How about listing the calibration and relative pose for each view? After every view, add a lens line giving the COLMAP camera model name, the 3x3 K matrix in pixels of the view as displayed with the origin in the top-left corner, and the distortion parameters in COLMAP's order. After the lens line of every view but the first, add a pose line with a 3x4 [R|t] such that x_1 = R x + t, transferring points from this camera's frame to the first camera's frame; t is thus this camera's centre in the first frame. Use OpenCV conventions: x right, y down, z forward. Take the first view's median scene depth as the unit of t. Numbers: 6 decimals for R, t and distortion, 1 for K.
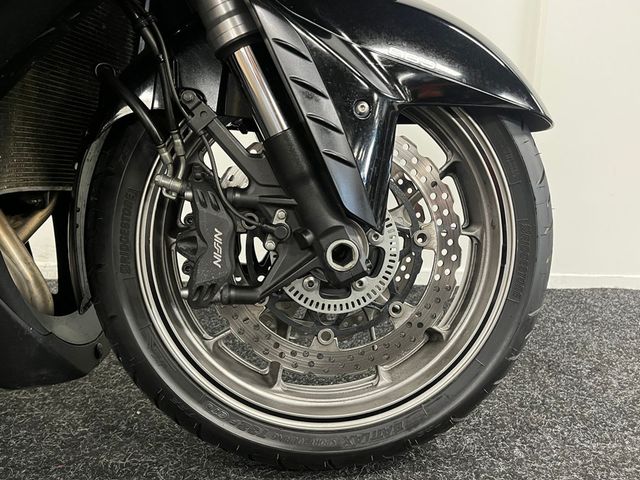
lens RADIAL K [[509.3, 0, 322.6], [0, 509.3, 237.9], [0, 0, 1]] dist [0.022217, 0.002277]
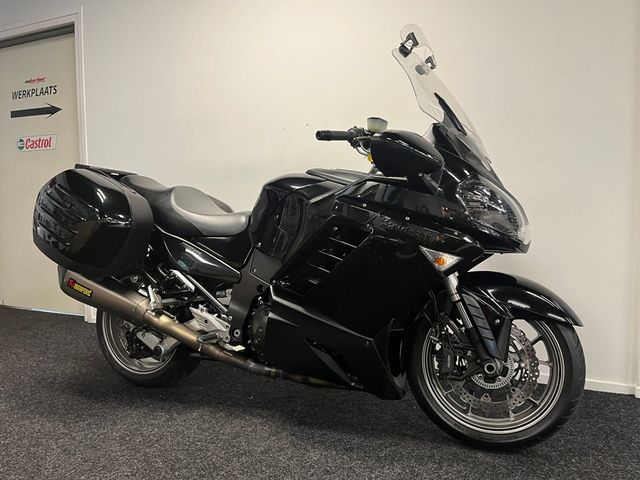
lens RADIAL K [[509.3, 0, 314.1], [0, 509.3, 239.2], [0, 0, 1]] dist [0.022217, 0.002277]
pose [[0.904061, 0.007680, -0.427334, 0.359028], [-0.075078, 0.987145, -0.141093, -0.202039], [0.420758, 0.159640, 0.893016, -2.139436]]
